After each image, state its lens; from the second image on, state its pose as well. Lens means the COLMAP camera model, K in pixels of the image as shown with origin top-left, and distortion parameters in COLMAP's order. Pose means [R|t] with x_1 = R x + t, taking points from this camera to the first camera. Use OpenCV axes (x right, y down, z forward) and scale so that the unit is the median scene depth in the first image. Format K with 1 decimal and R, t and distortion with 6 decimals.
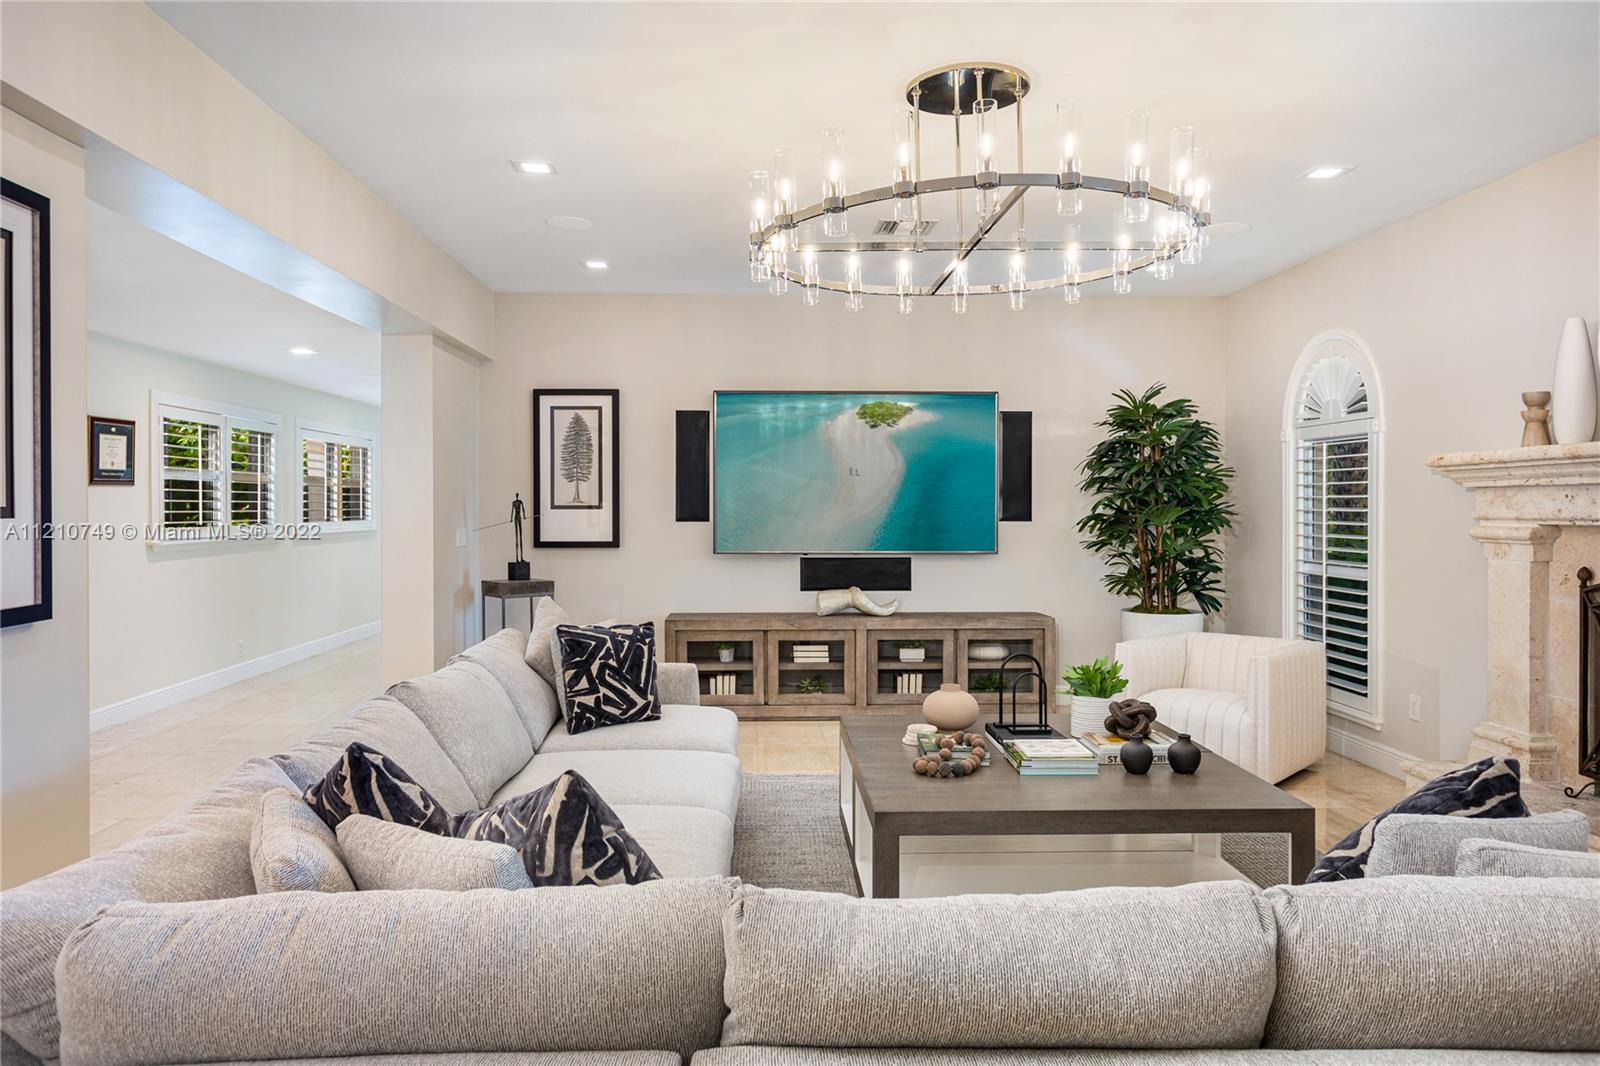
lens RADIAL K [[1100.0, 0, 796.7], [0, 1100.0, 501.4], [0, 0, 1]] dist [0.008308, 0.000150]
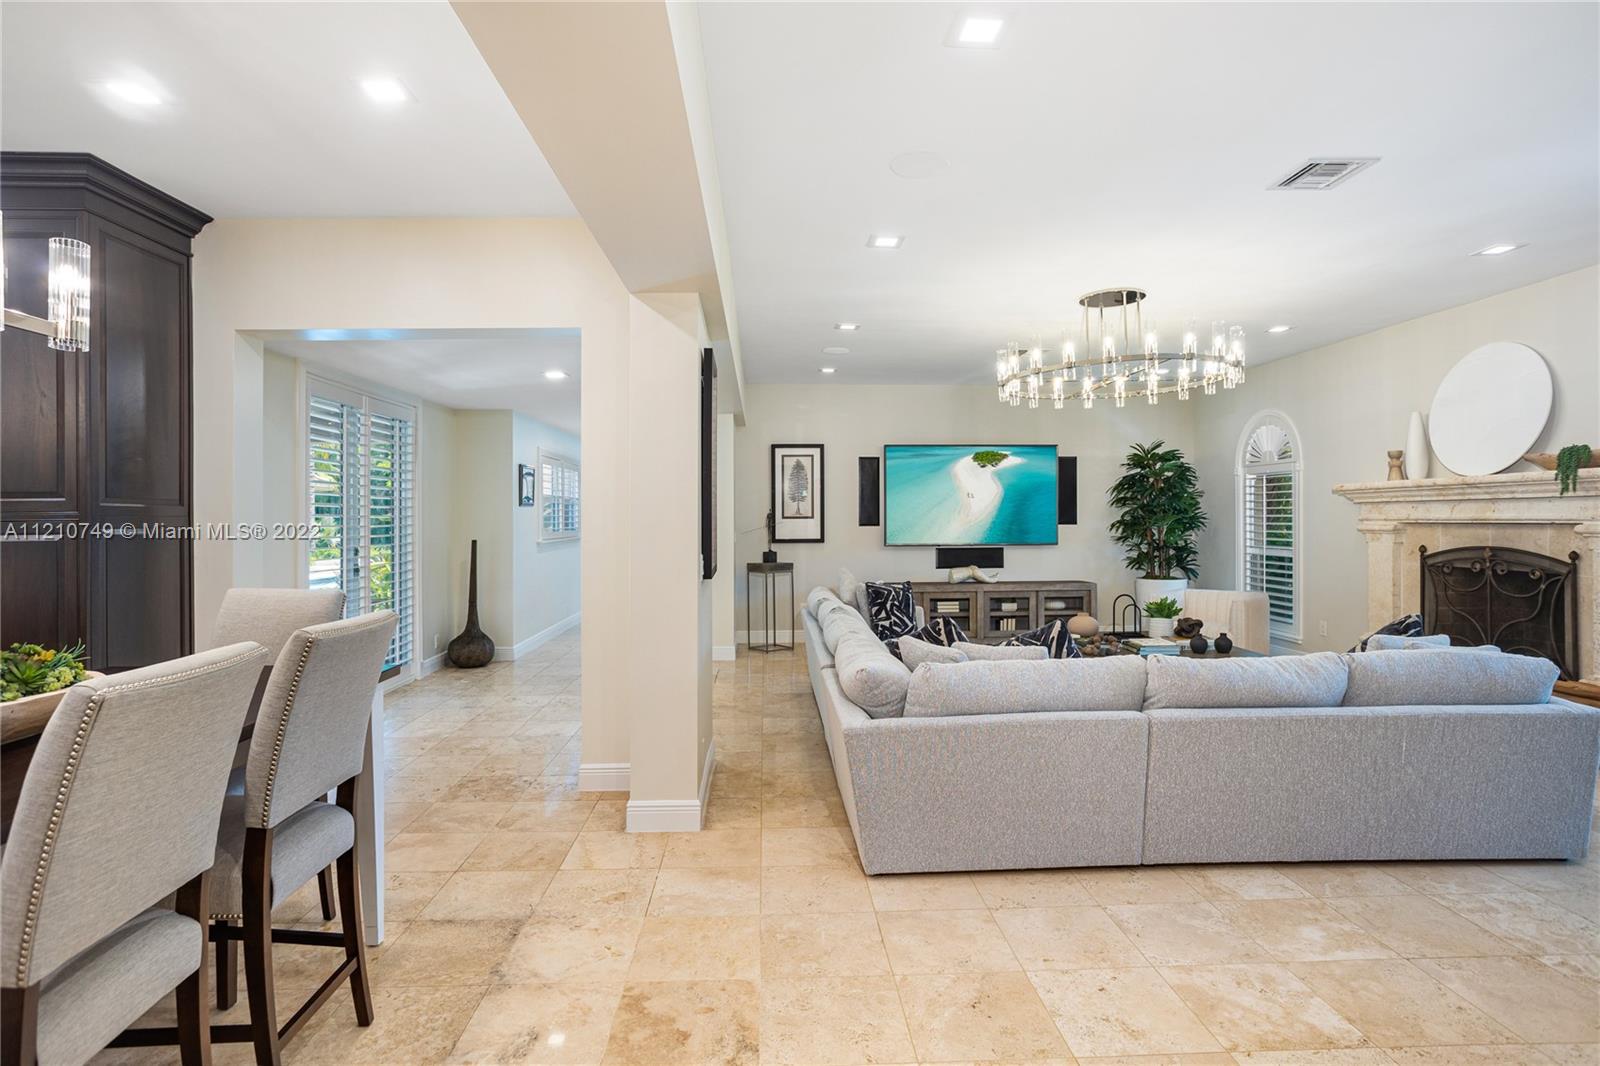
lens RADIAL K [[869.9, 0, 799.7], [0, 869.9, 513.0], [0, 0, 1]] dist [-0.002752, 0.000534]
pose [[0.999466, -0.006405, 0.032028, -0.249794], [0.006451, 0.999978, -0.001339, 0.000295], [-0.032019, 0.001545, 0.999486, -0.281039]]
